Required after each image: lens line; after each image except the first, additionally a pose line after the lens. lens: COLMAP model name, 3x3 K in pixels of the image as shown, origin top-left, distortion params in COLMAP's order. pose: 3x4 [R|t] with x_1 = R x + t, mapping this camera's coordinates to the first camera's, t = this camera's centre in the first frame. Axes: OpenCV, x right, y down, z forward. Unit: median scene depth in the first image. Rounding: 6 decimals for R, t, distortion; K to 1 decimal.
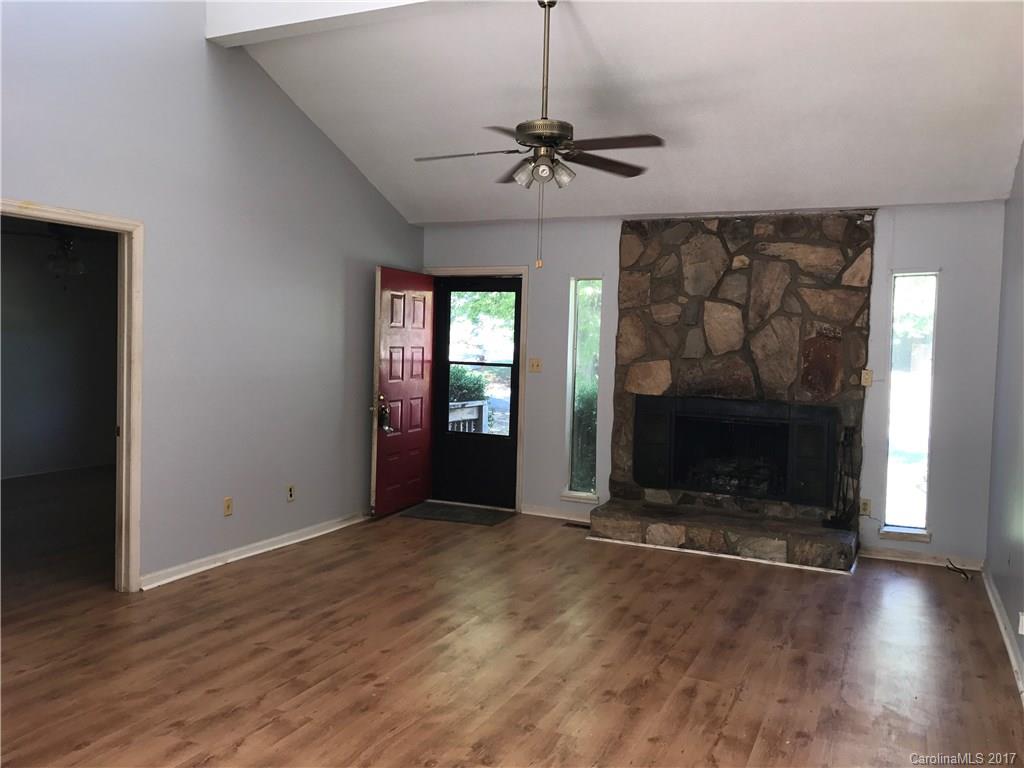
lens RADIAL K [[829.7, 0, 510.1], [0, 829.7, 382.6], [0, 0, 1]] dist [0.032997, -0.032845]
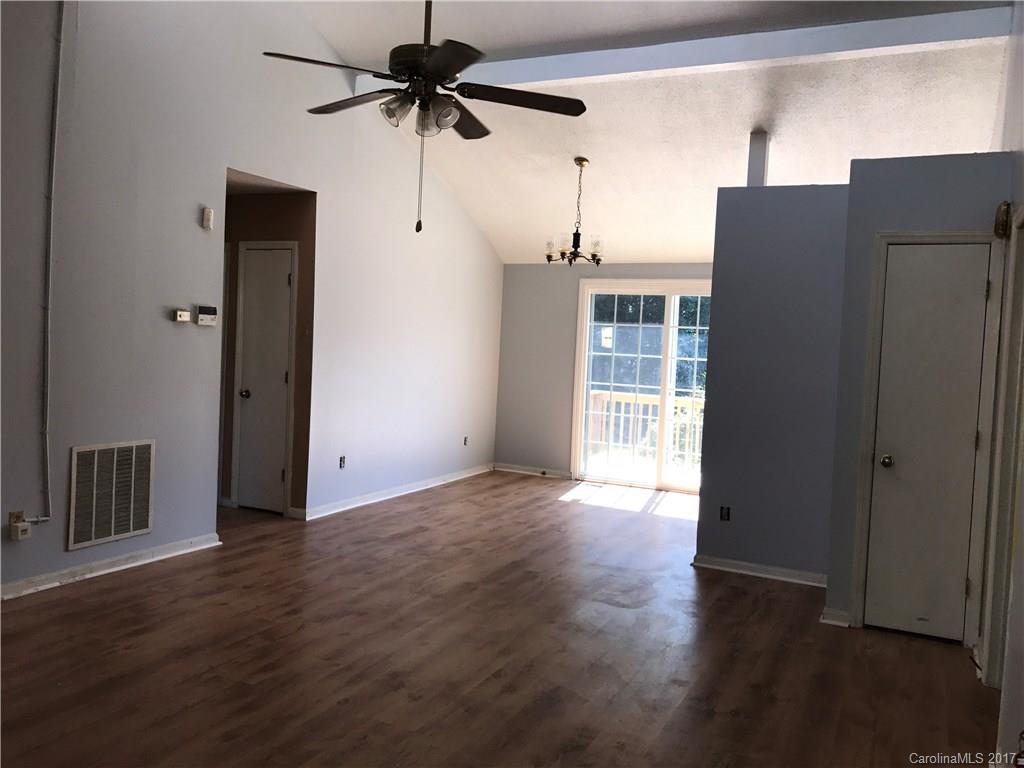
lens RADIAL K [[829.7, 0, 512.5], [0, 829.7, 376.4], [0, 0, 1]] dist [0.032997, -0.032845]
pose [[-0.997169, -0.073602, 0.015375, -0.079336], [-0.071596, 0.991902, 0.104903, -0.095105], [-0.022971, 0.103506, -0.994364, 1.853077]]
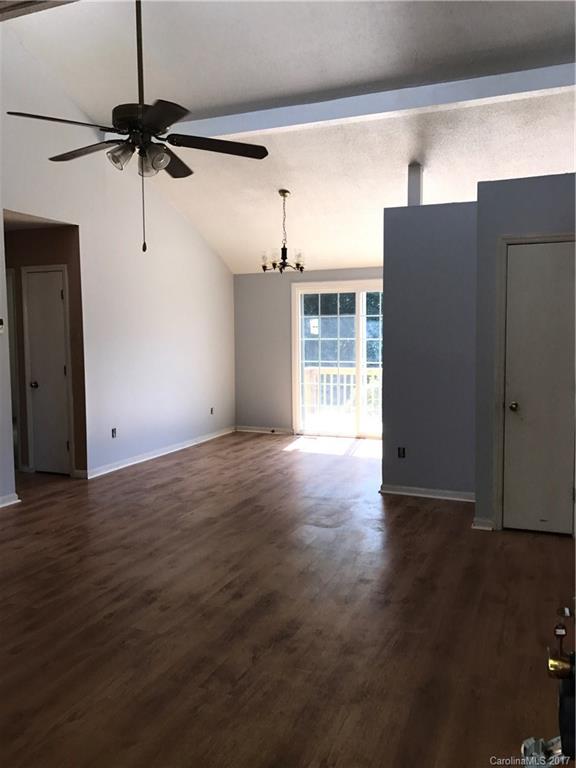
lens RADIAL K [[622.2, 0, 292.9], [0, 622.2, 379.0], [0, 0, 1]] dist [0.032997, -0.032845]
pose [[-0.999051, -0.015206, -0.040813, -0.122229], [-0.020586, 0.990656, 0.134818, -0.094669], [0.038382, 0.135530, -0.990029, 1.838887]]
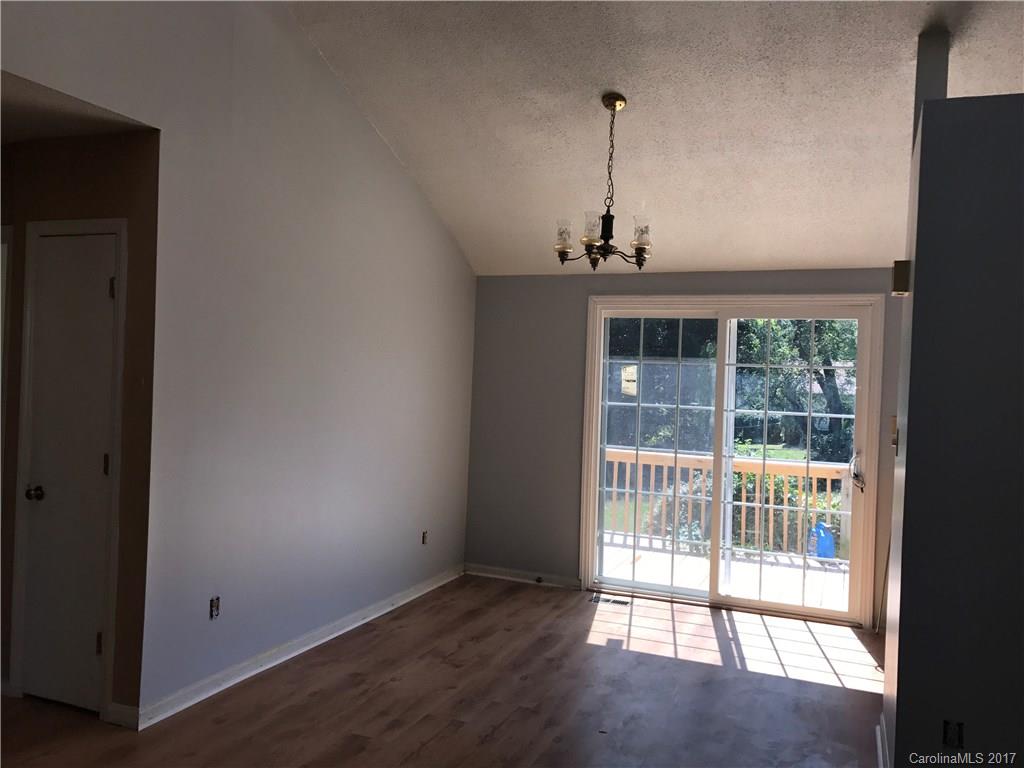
lens RADIAL K [[829.7, 0, 503.3], [0, 829.7, 365.9], [0, 0, 1]] dist [0.032997, -0.032845]
pose [[-0.997269, -0.063397, -0.037886, -0.006231], [-0.065184, 0.996721, 0.047943, -0.069961], [0.034722, 0.050282, -0.998131, 1.207613]]
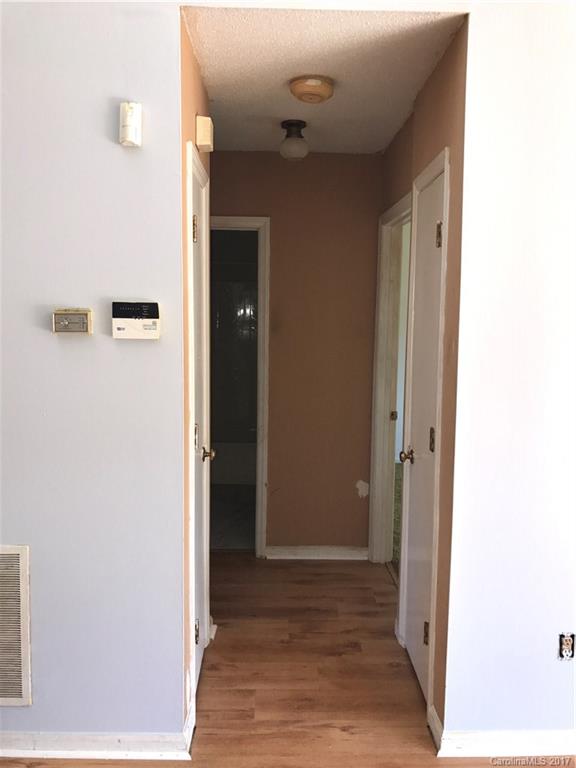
lens RADIAL K [[622.2, 0, 287.5], [0, 622.2, 382.6], [0, 0, 1]] dist [0.032997, -0.032845]
pose [[-0.441213, -0.122549, 0.888995, -0.074994], [0.022001, 0.988857, 0.147234, -0.040976], [-0.897133, 0.084520, -0.433601, 0.699638]]
